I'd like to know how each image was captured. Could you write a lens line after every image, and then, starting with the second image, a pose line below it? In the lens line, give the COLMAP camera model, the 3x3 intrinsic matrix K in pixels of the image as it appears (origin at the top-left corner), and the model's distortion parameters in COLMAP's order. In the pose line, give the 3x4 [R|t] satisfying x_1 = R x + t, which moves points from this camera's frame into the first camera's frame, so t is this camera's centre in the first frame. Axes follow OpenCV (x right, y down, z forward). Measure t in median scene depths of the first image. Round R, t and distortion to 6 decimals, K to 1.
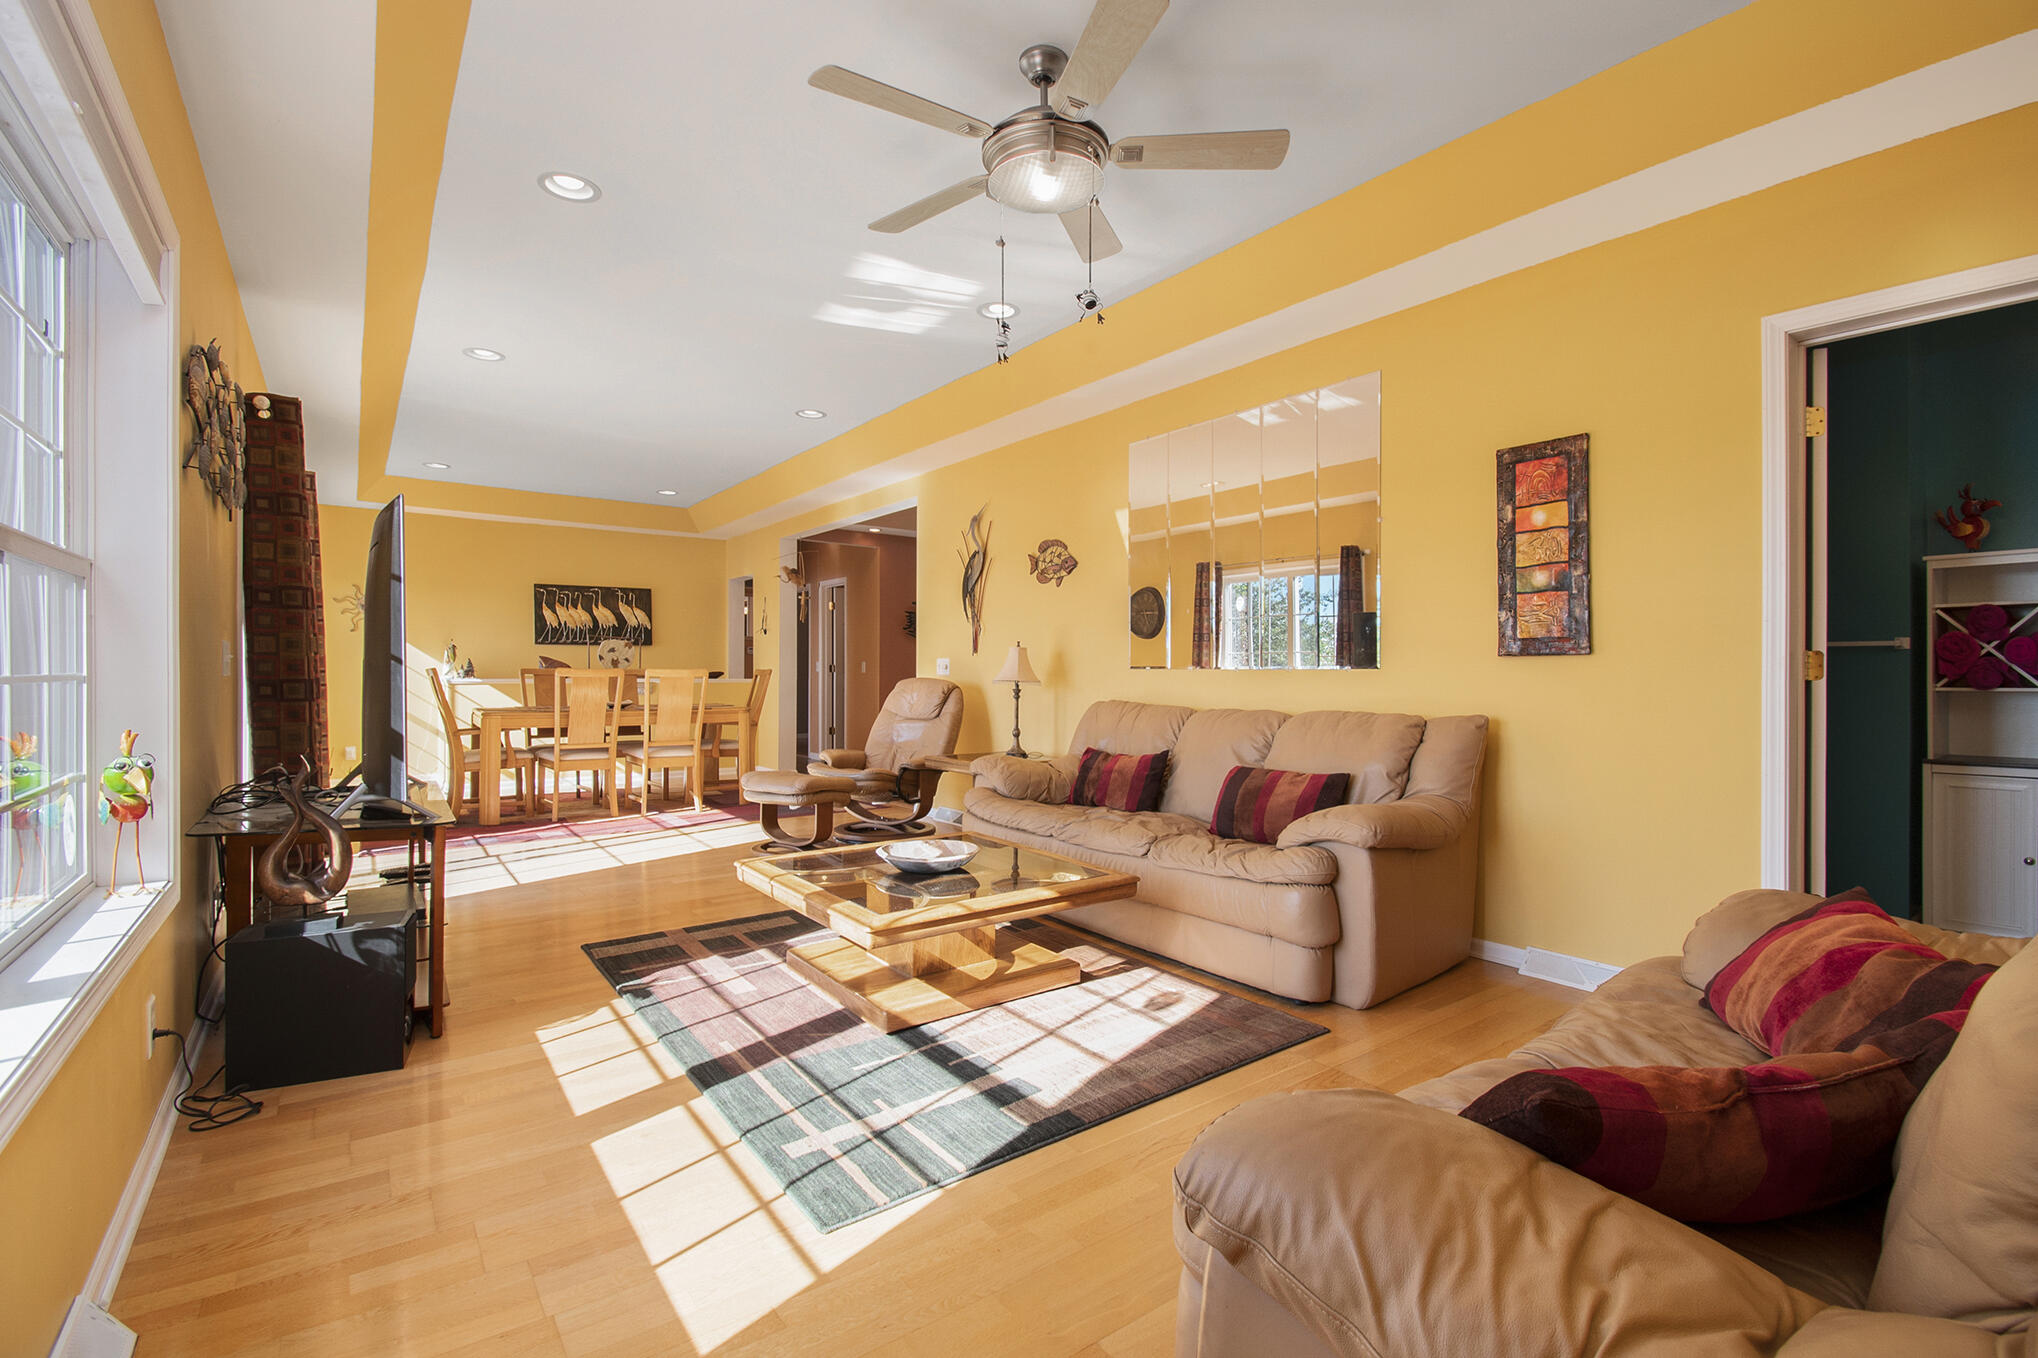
lens RADIAL K [[922.2, 0, 1102.7], [0, 922.2, 673.2], [0, 0, 1]] dist [-0.011803, -0.003311]
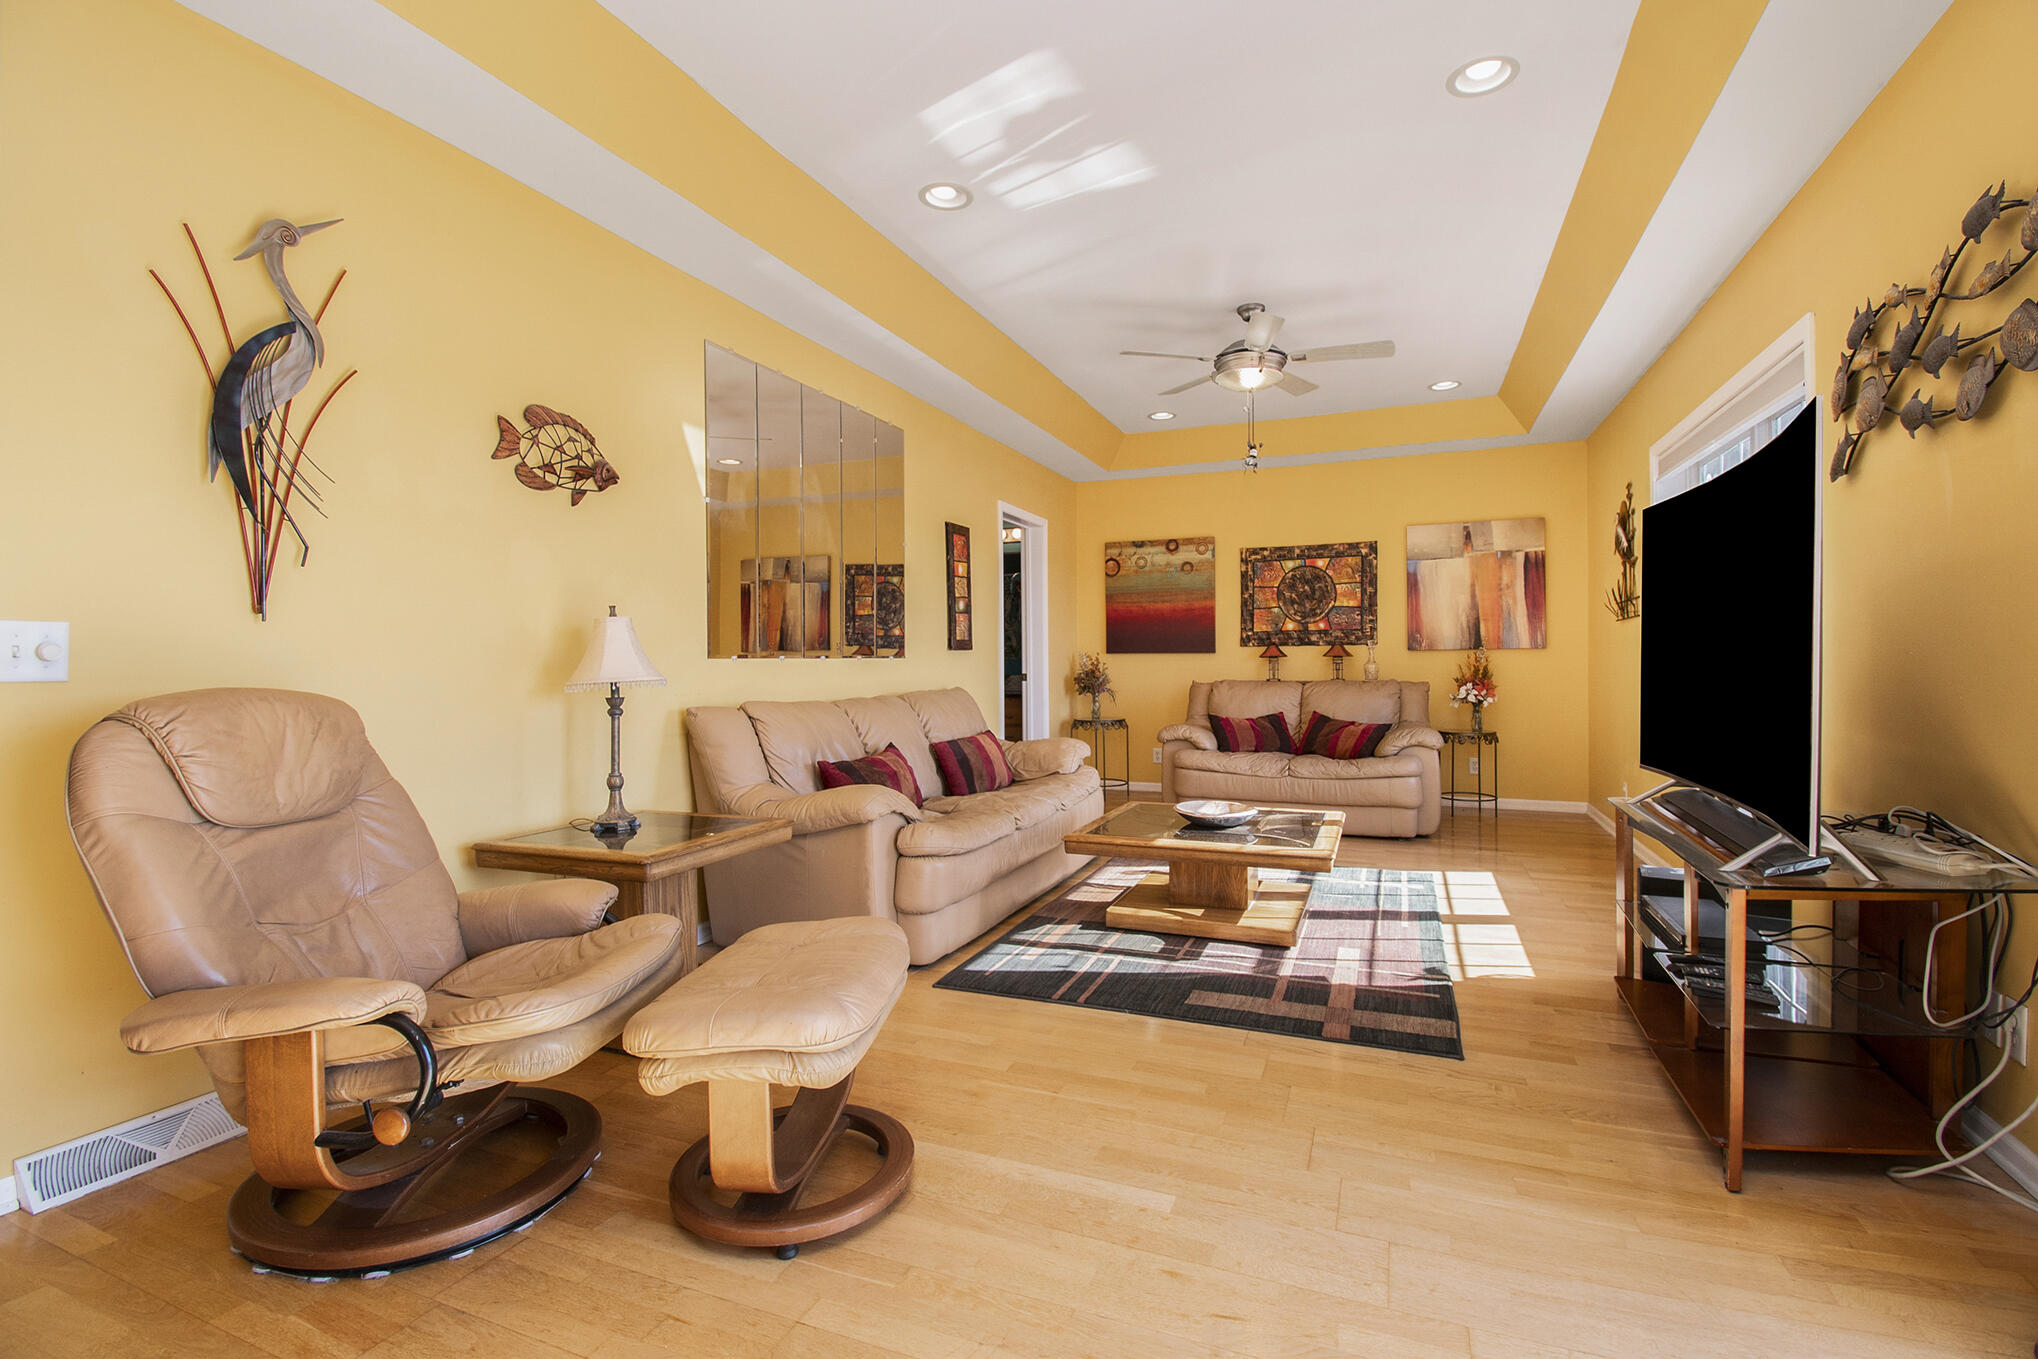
lens RADIAL K [[922.2, 0, 1018.1], [0, 922.2, 658.8], [0, 0, 1]] dist [-0.011803, -0.003311]
pose [[-0.469145, -0.002533, 0.883118, -1.059824], [0.003846, 0.999981, 0.004911, -0.010111], [-0.883113, 0.005700, -0.469126, 1.680582]]
